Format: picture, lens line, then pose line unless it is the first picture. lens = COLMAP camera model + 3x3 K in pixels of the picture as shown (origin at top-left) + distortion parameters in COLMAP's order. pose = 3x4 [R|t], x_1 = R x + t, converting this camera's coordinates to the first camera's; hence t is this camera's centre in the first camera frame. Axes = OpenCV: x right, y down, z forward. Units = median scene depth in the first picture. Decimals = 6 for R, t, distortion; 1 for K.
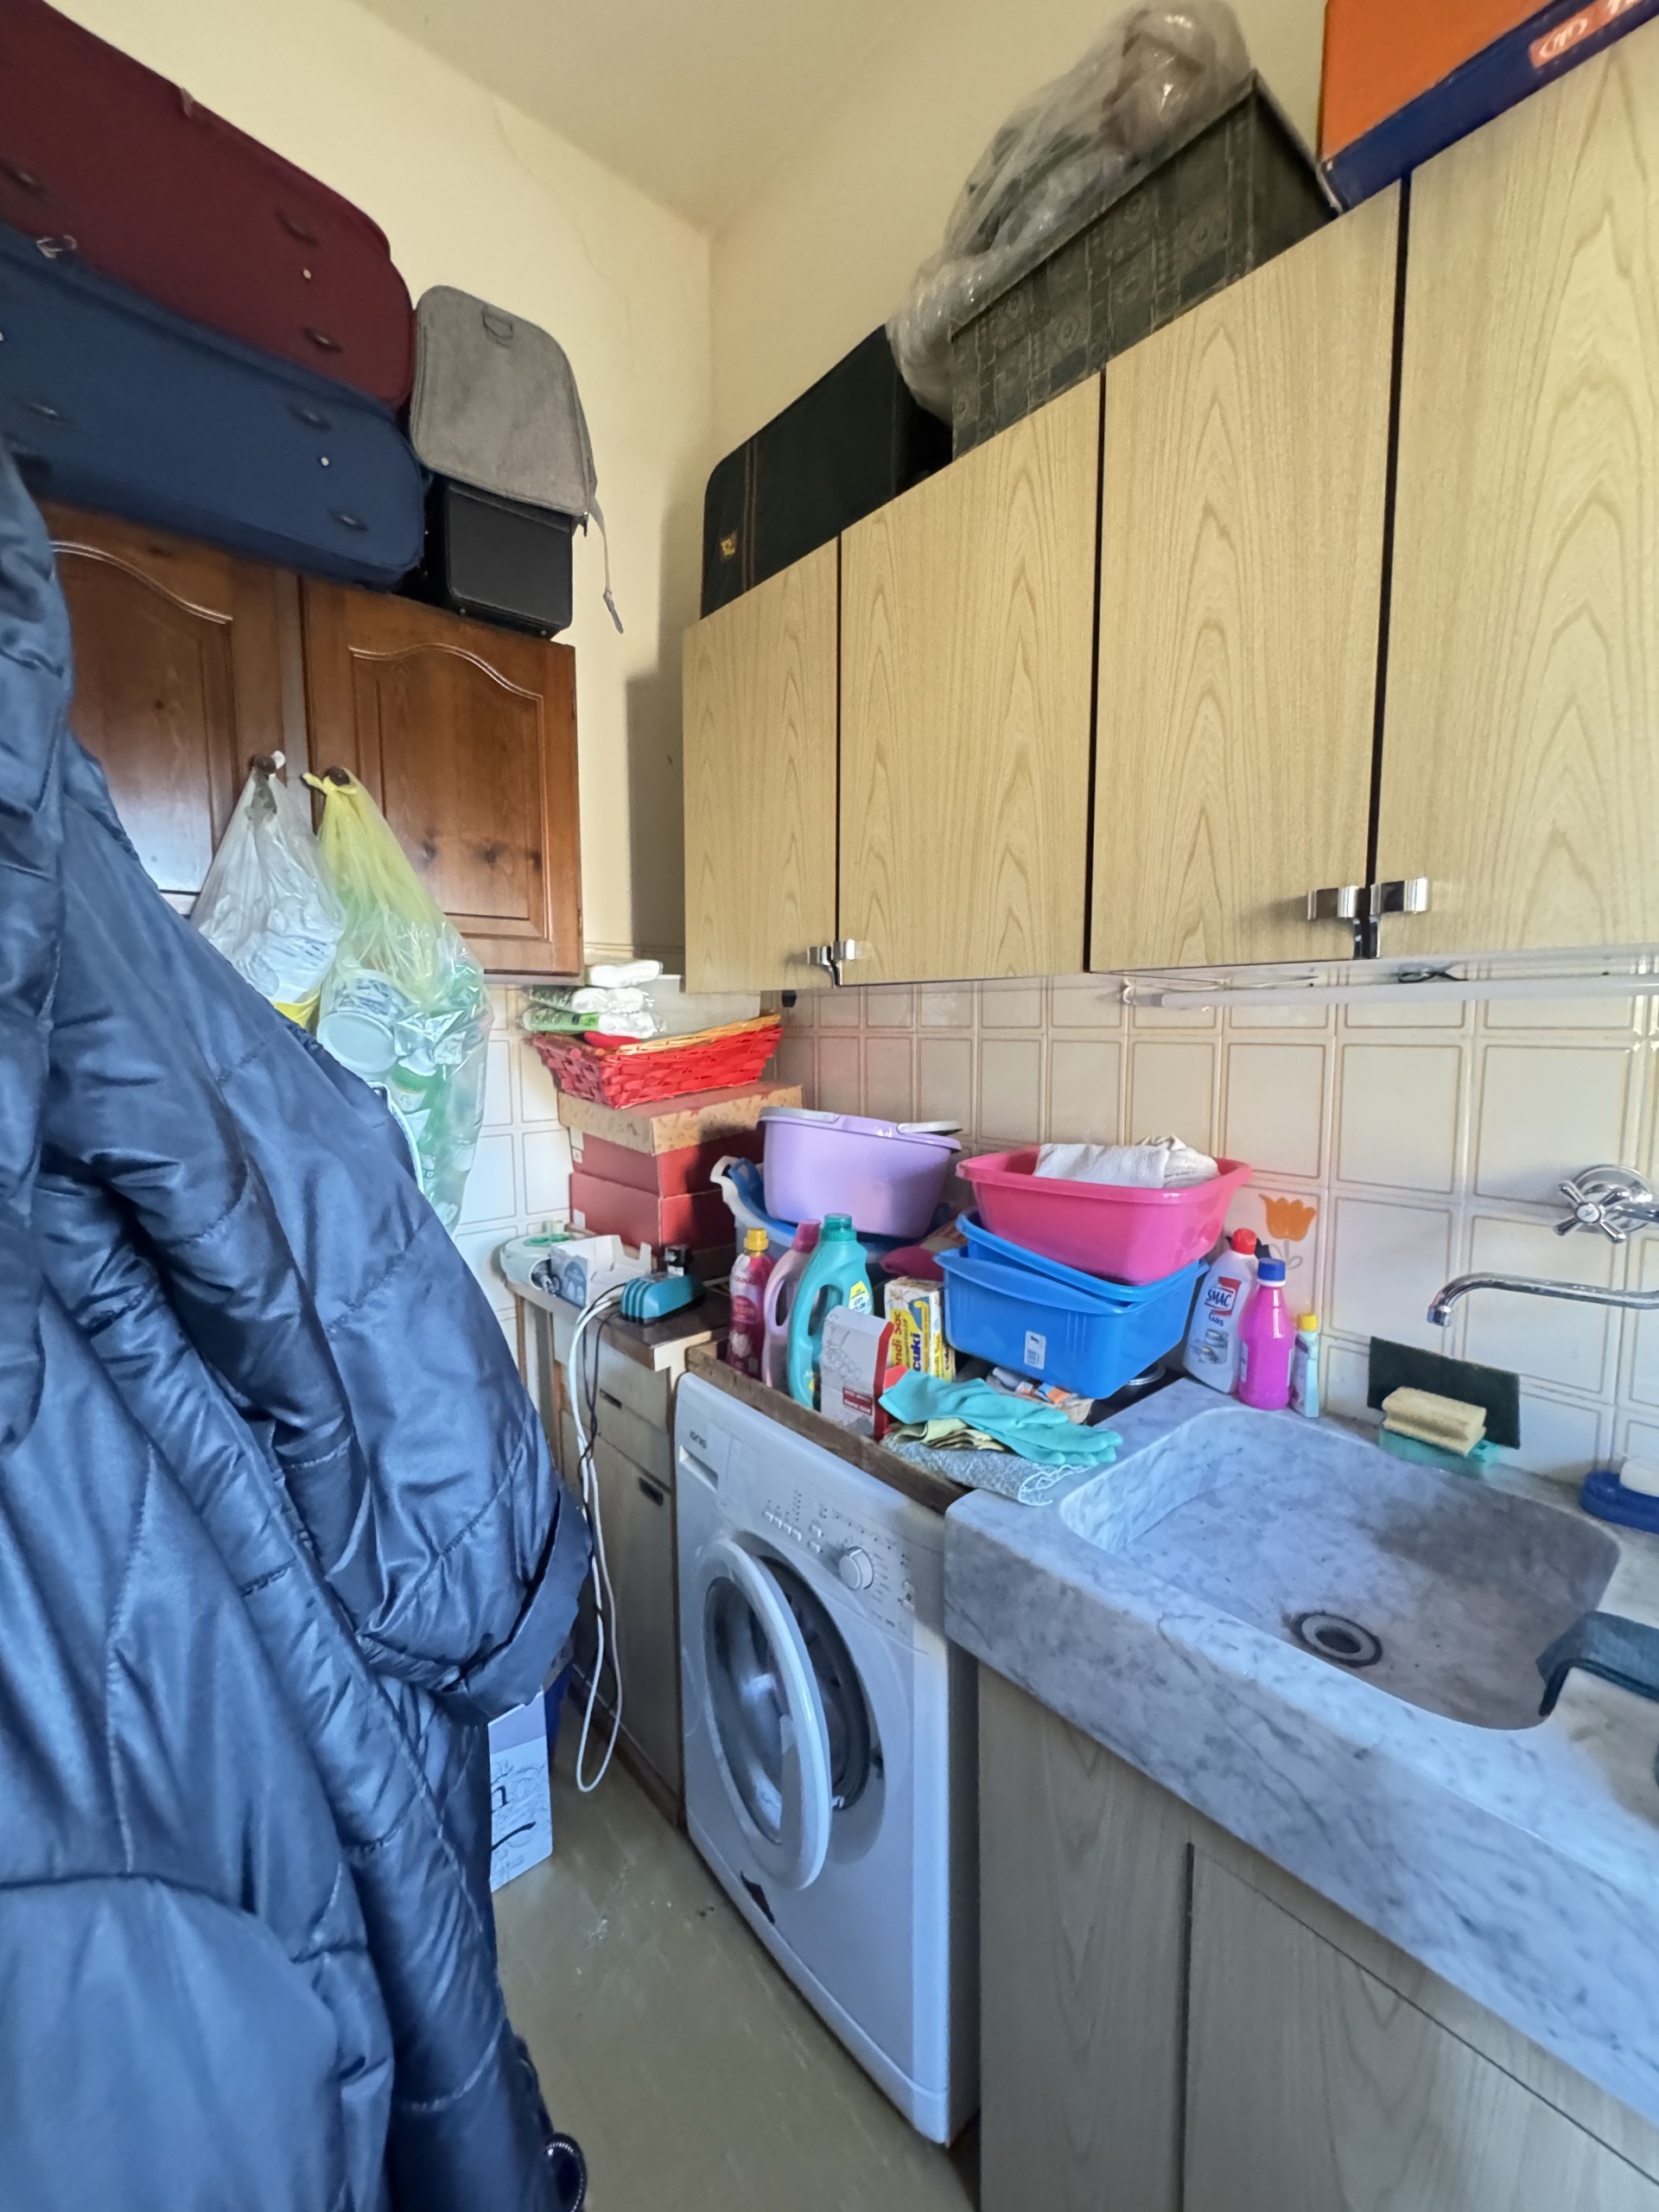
lens RADIAL K [[884.5, 0, 833.4], [0, 884.5, 1104.5], [0, 0, 1]] dist [-0.003291, 0.000186]
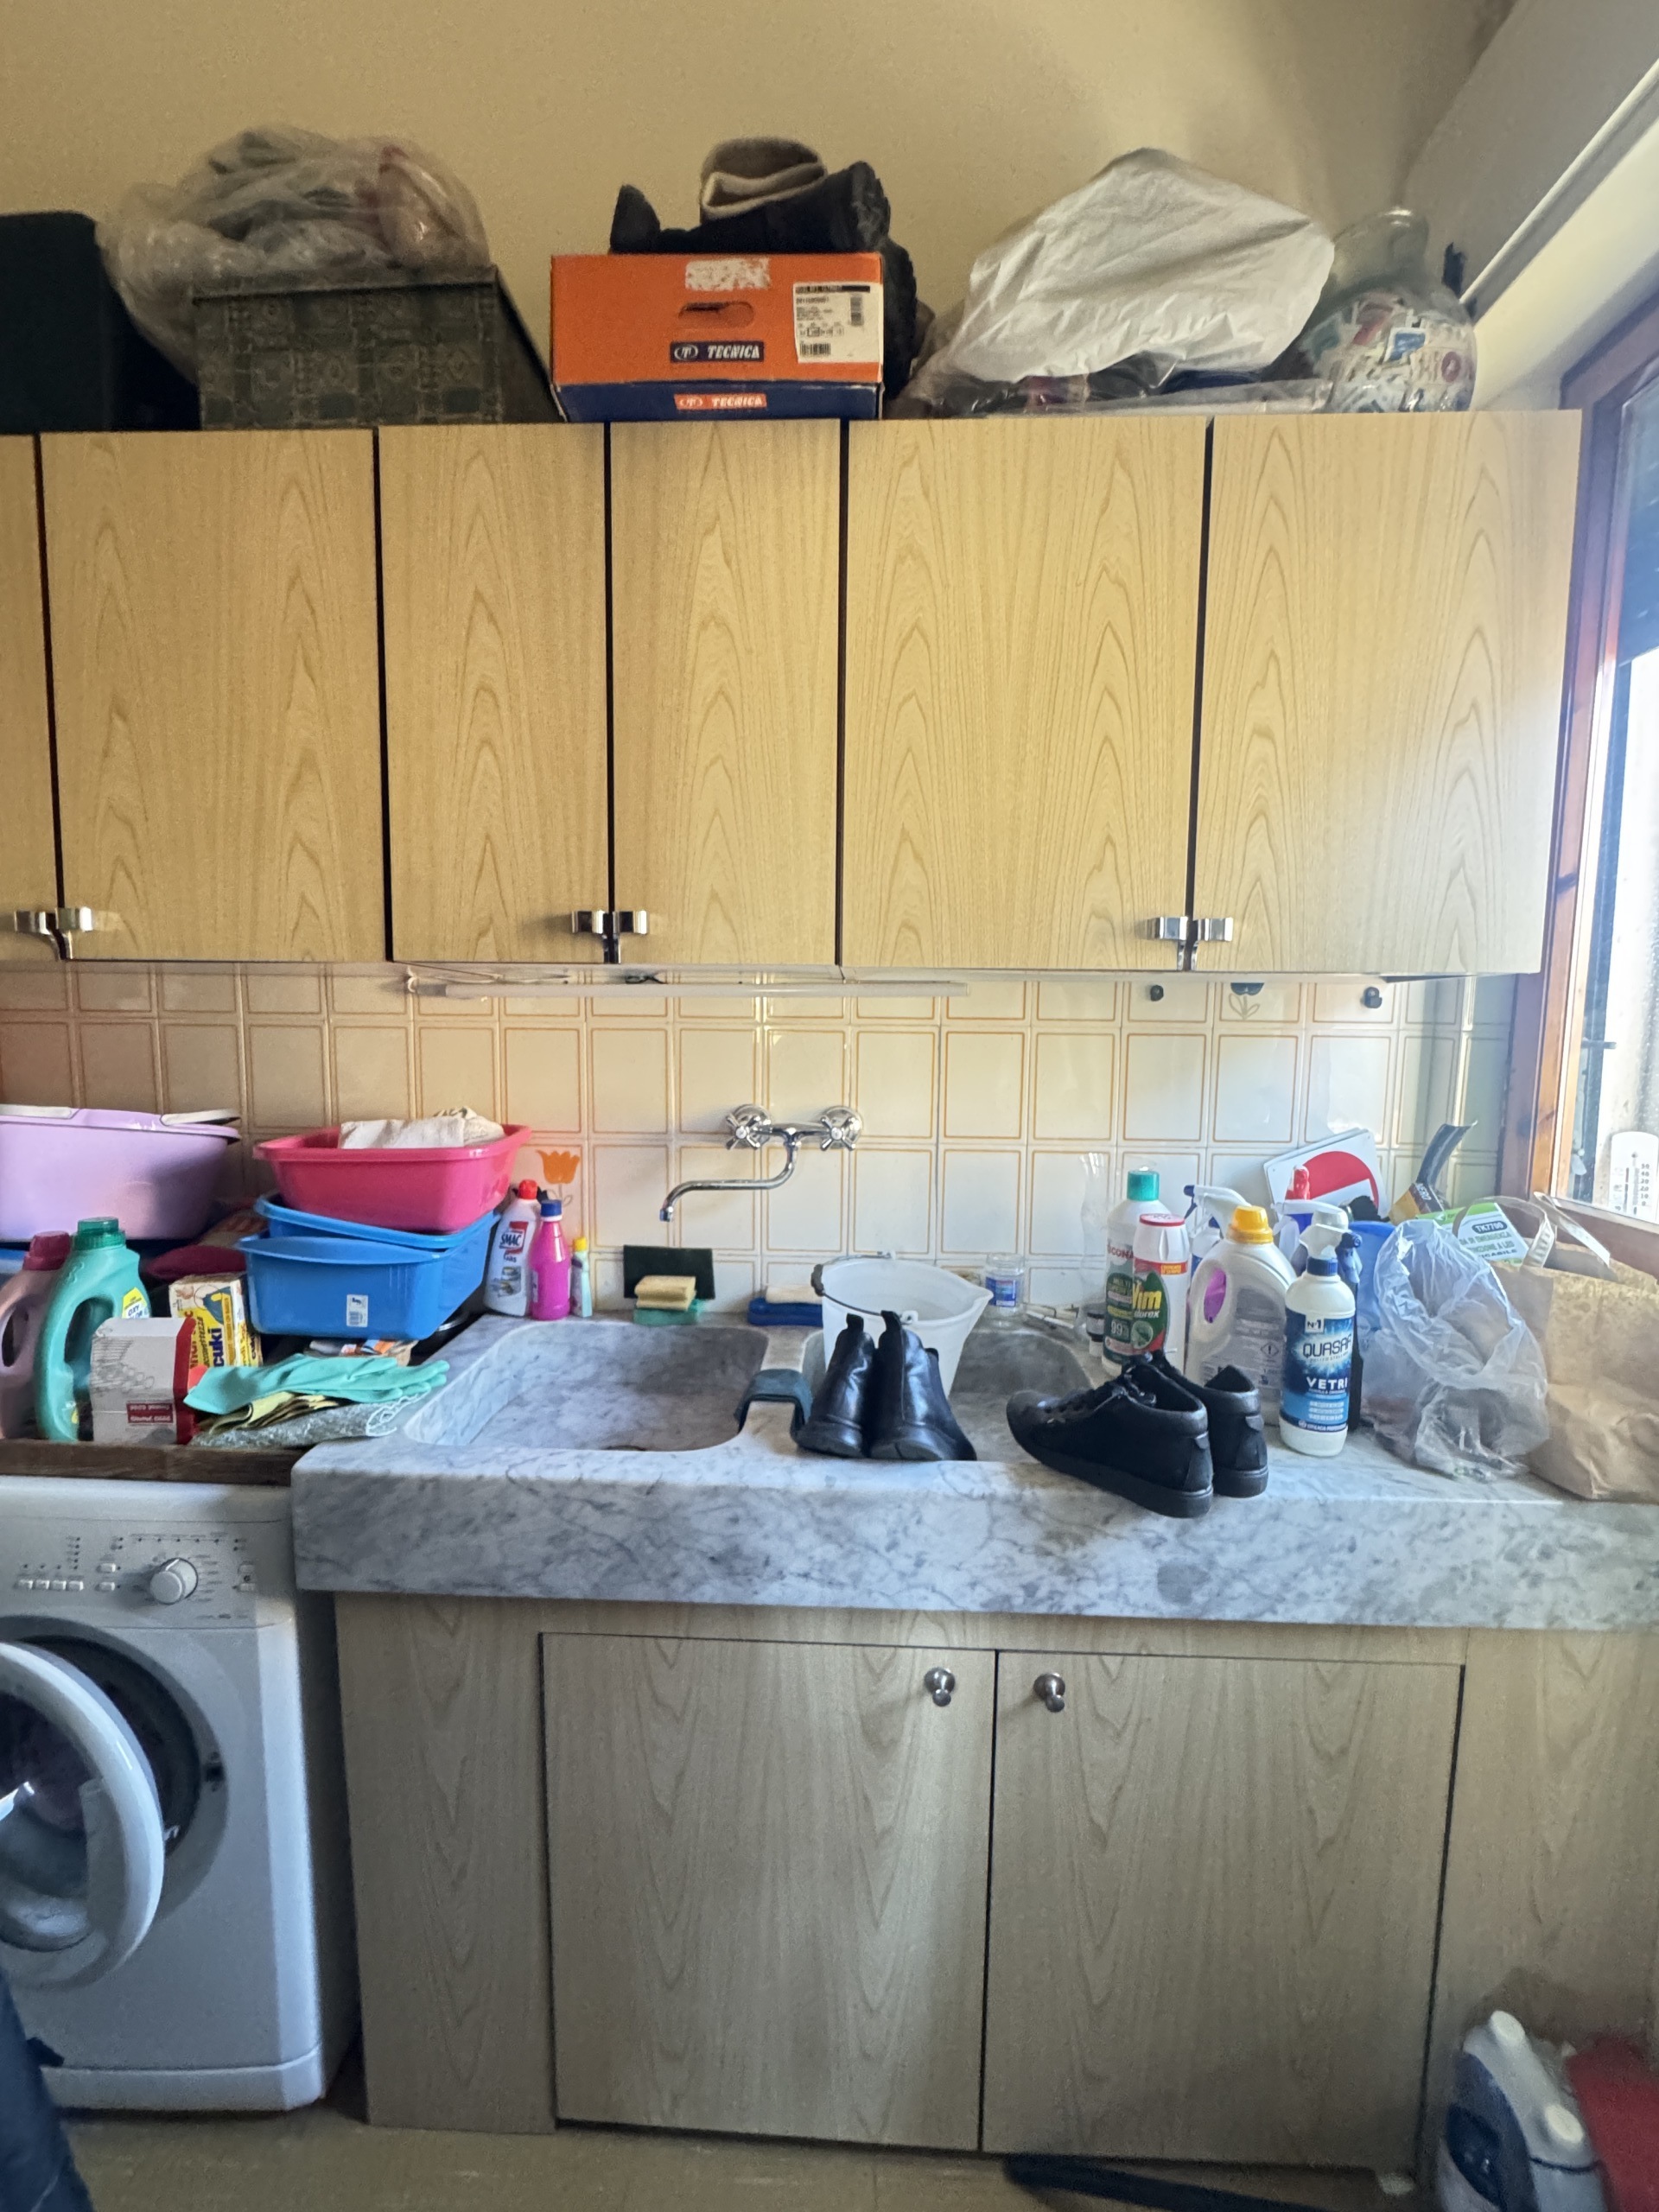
lens RADIAL K [[884.5, 0, 833.4], [0, 884.5, 1104.5], [0, 0, 1]] dist [-0.003291, 0.000186]
pose [[0.679680, -0.055655, 0.731394, -0.150317], [0.055186, 0.998171, 0.024672, 0.033011], [-0.731430, 0.023594, 0.681509, -0.161196]]
